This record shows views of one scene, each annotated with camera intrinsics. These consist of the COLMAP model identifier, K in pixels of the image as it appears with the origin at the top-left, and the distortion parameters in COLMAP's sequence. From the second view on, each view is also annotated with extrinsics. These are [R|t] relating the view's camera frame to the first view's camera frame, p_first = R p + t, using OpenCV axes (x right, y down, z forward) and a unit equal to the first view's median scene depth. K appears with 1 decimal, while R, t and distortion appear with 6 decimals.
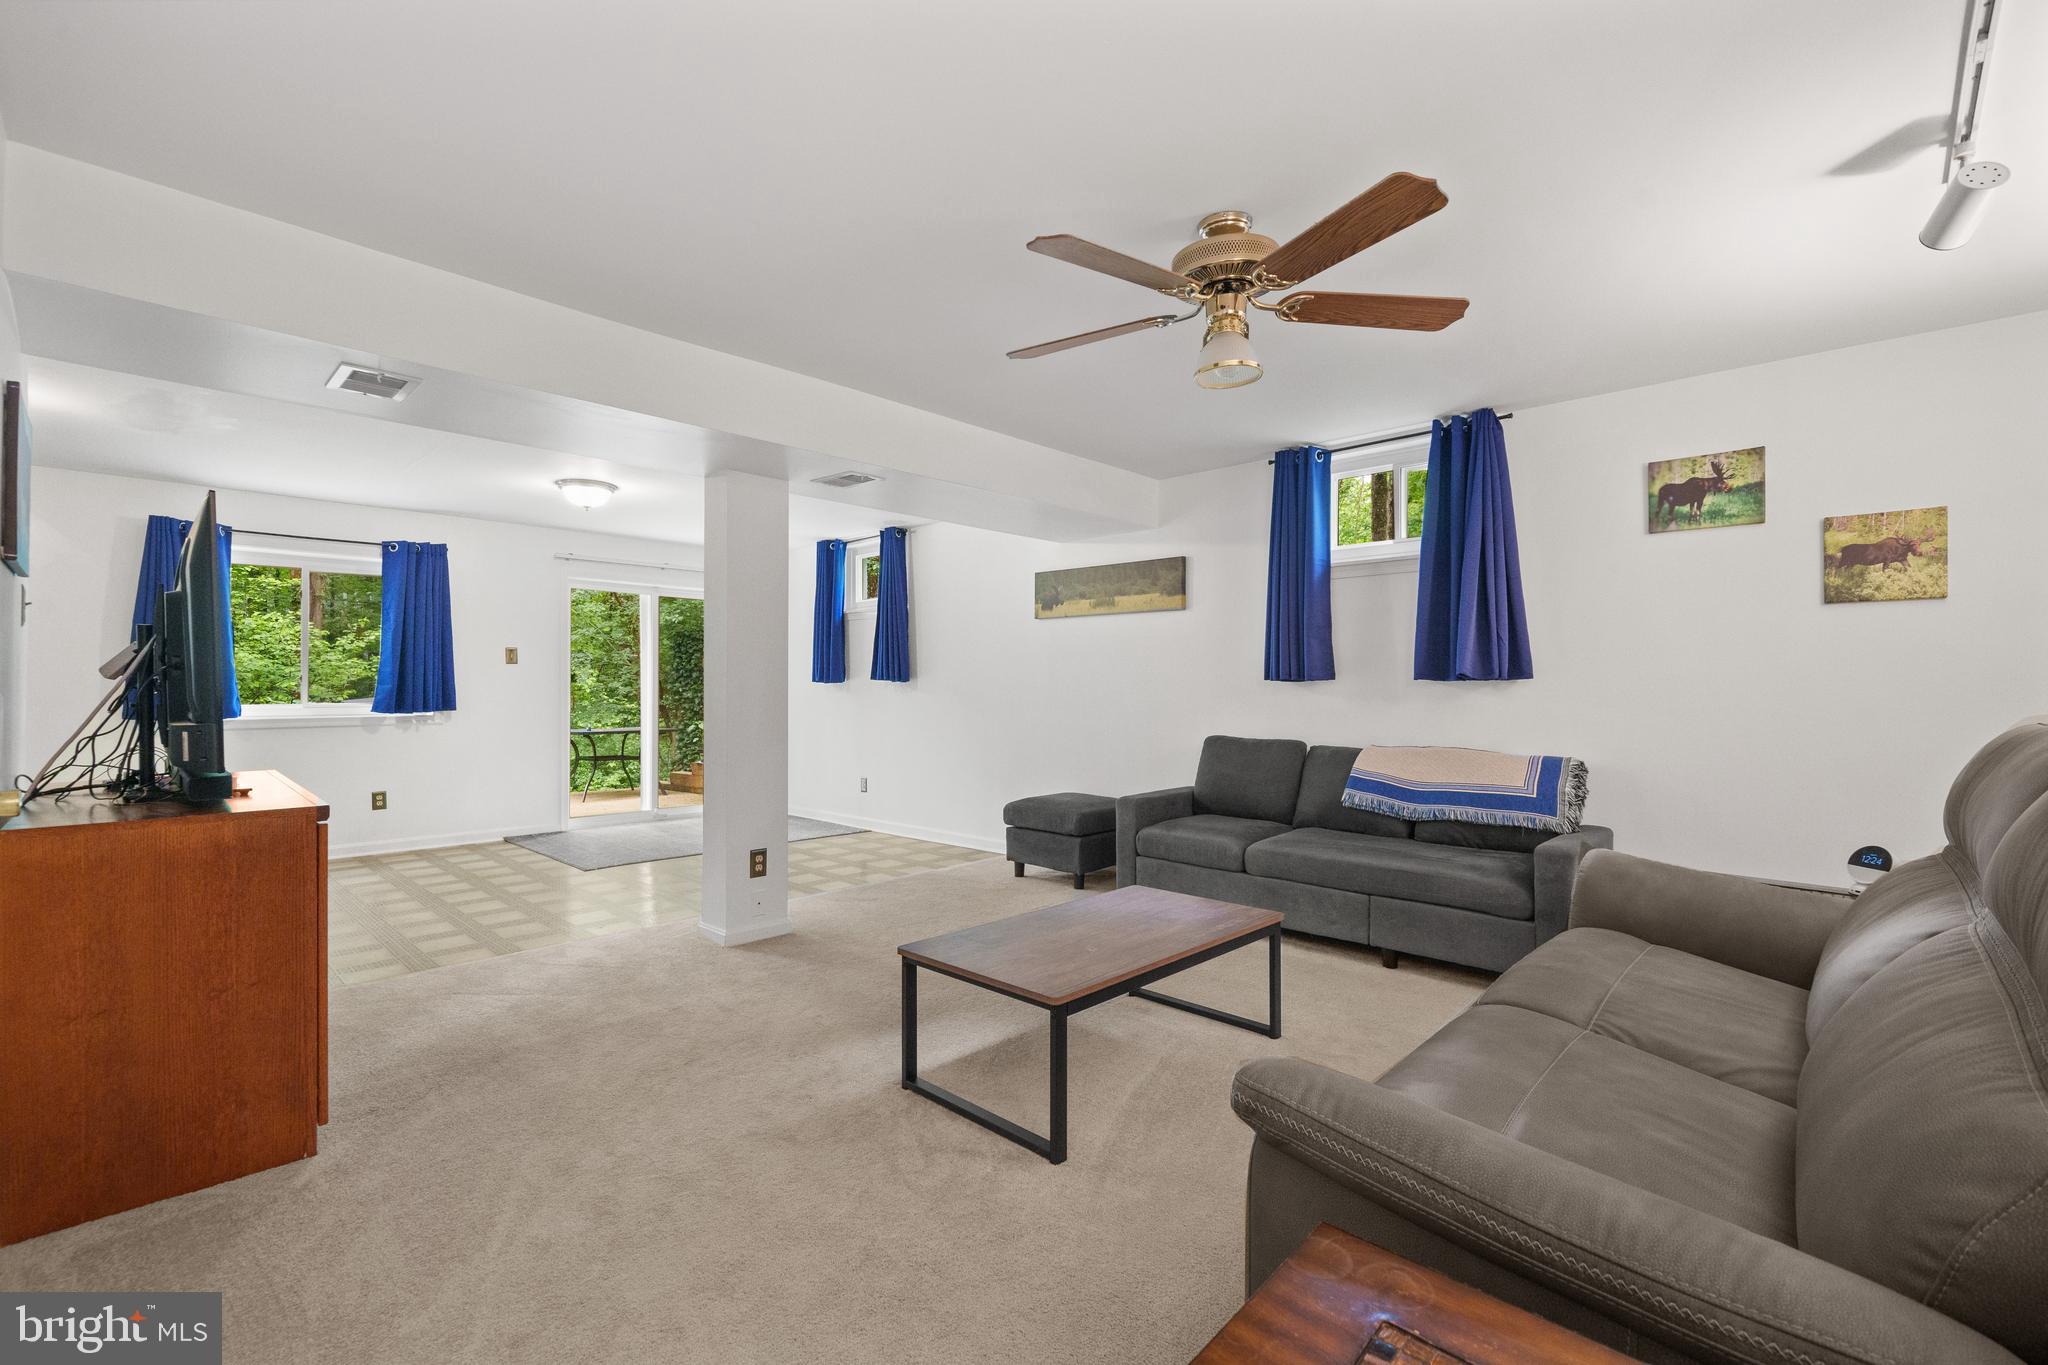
lens RADIAL K [[886.3, 0, 1018.0], [0, 886.3, 684.8], [0, 0, 1]] dist [-0.000274, -0.000117]
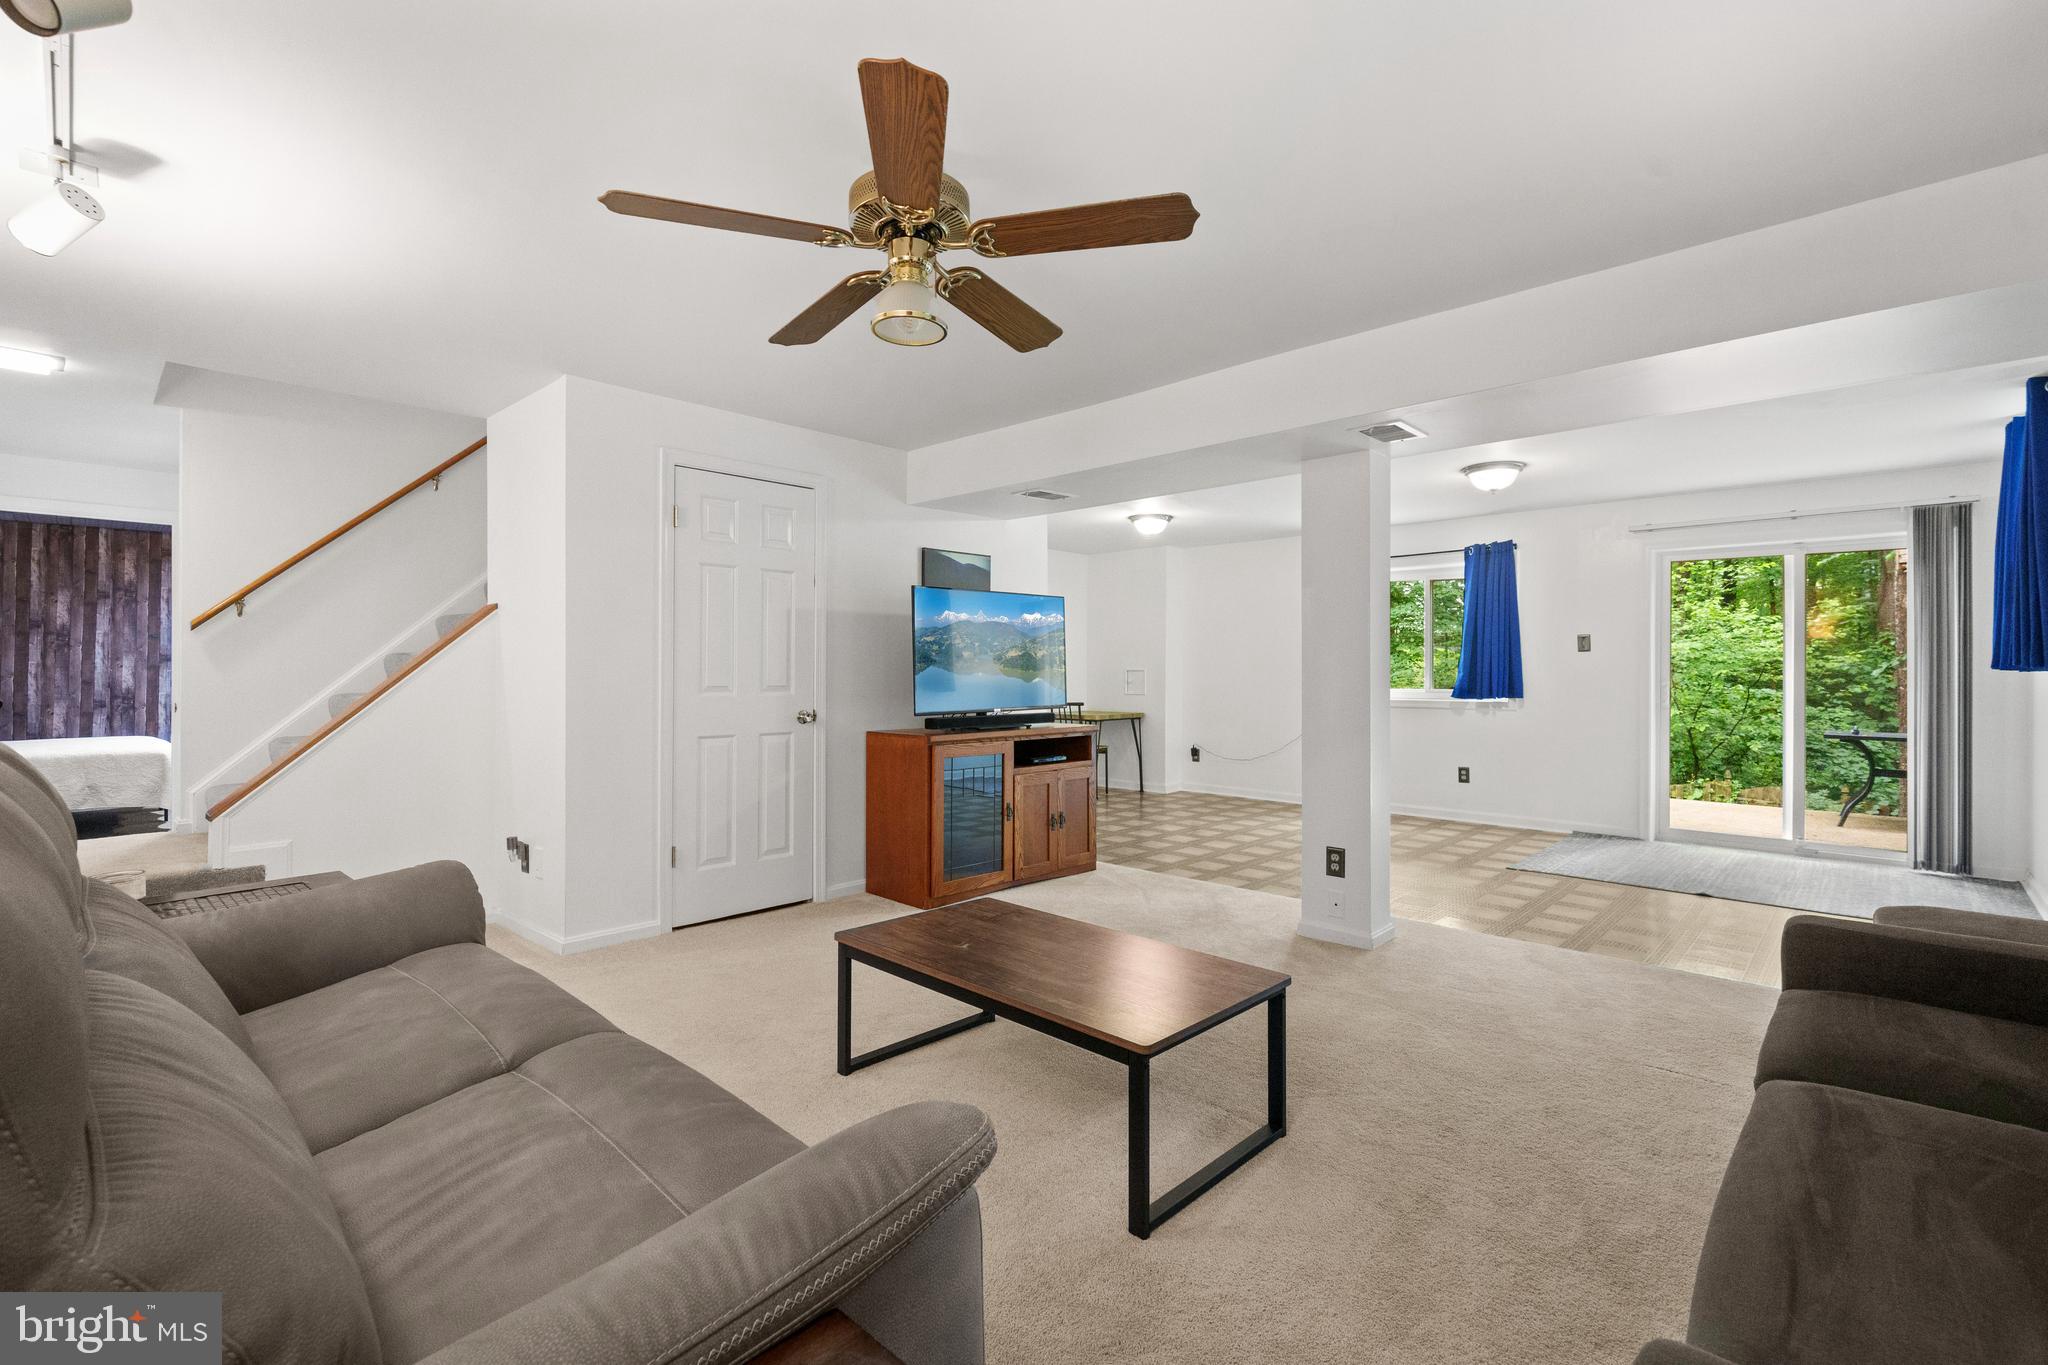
lens RADIAL K [[911.4, 0, 1033.2], [0, 911.4, 673.9], [0, 0, 1]] dist [0.001313, -0.000048]
pose [[0.004097, 0.000908, -0.999991, 0.449553], [0.002157, 0.999997, 0.000917, -0.001704], [0.999989, -0.002161, 0.004095, 0.440837]]
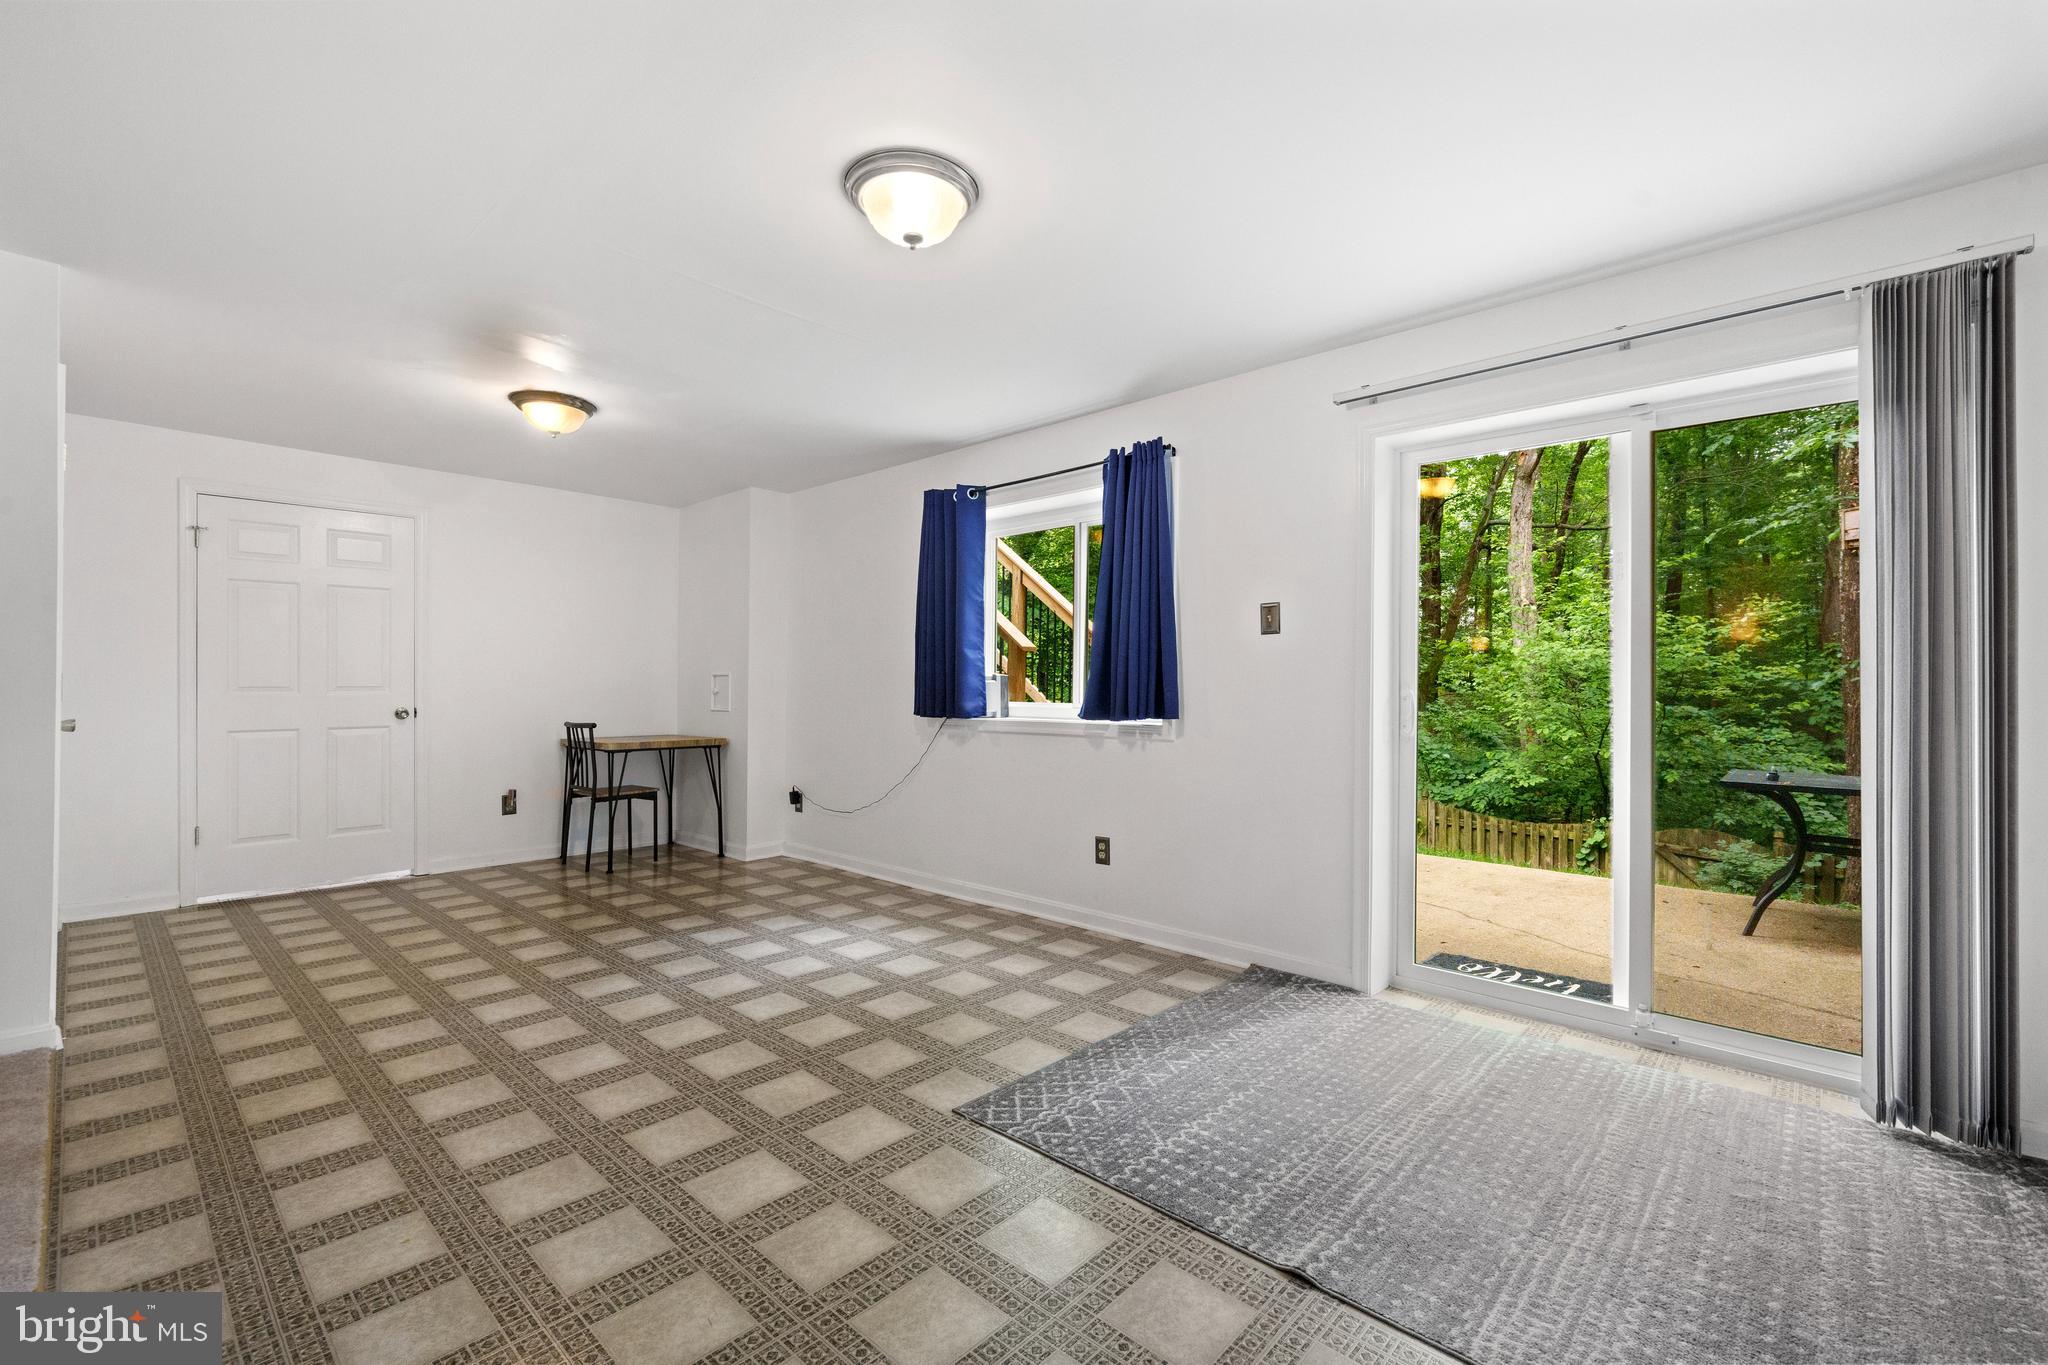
lens RADIAL K [[886.3, 0, 1018.0], [0, 886.3, 684.8], [0, 0, 1]] dist [-0.000274, -0.000117]
pose [[0.011001, -0.005718, -0.999923, -0.057667], [-0.000575, 0.999983, -0.005724, 0.010286], [0.999939, 0.000637, 0.010998, 0.928158]]
